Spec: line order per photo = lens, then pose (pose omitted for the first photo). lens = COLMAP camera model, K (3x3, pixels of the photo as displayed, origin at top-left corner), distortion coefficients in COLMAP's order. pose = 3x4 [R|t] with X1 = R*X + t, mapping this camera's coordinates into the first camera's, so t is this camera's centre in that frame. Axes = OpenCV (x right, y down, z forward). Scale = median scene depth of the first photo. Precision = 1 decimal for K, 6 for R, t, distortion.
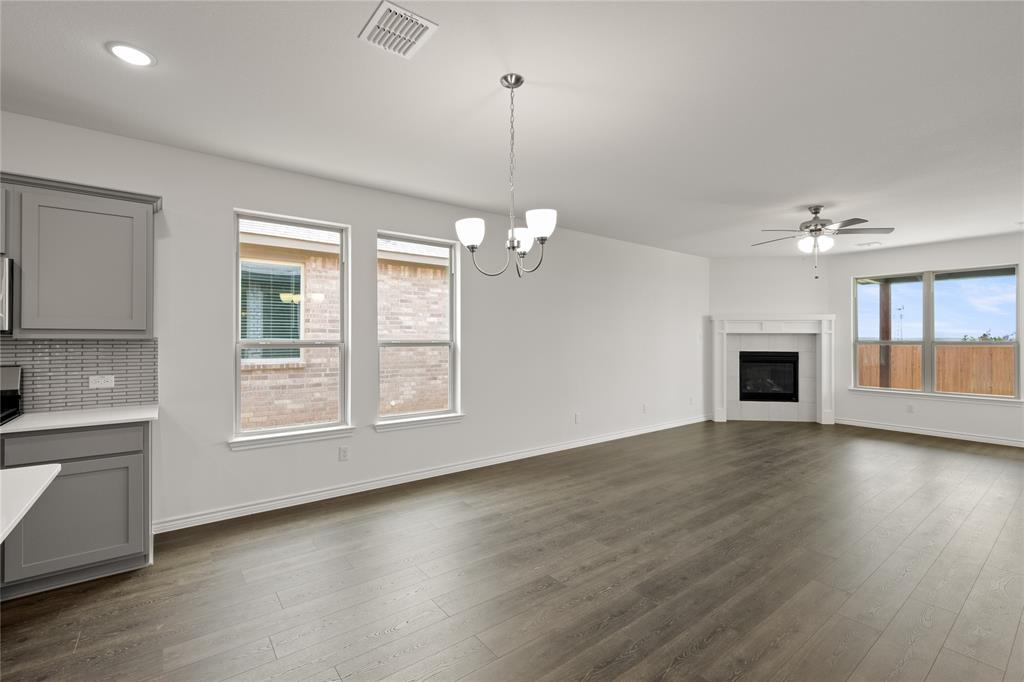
lens RADIAL K [[459.2, 0, 508.9], [0, 459.2, 341.9], [0, 0, 1]] dist [-0.000514, 0.000283]
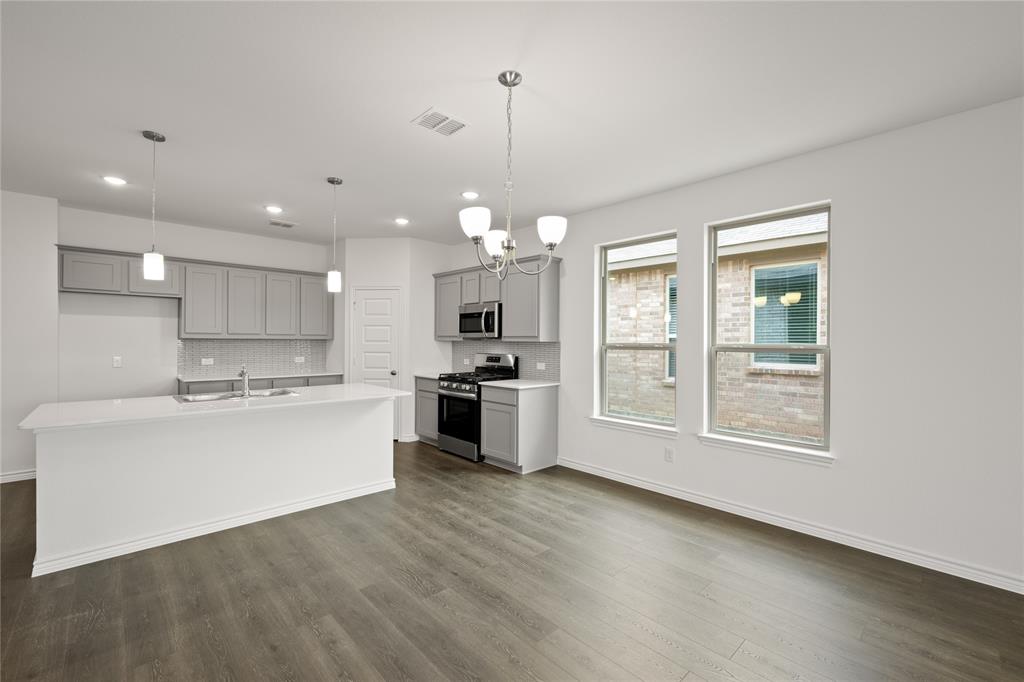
lens RADIAL K [[435.1, 0, 512.3], [0, 435.1, 342.9], [0, 0, 1]] dist [-0.001290, -0.000131]
pose [[0.089326, 0.003305, -0.995997, 0.362846], [-0.013453, 0.999907, 0.002112, -0.001890], [0.995912, 0.013211, 0.089362, 0.356195]]
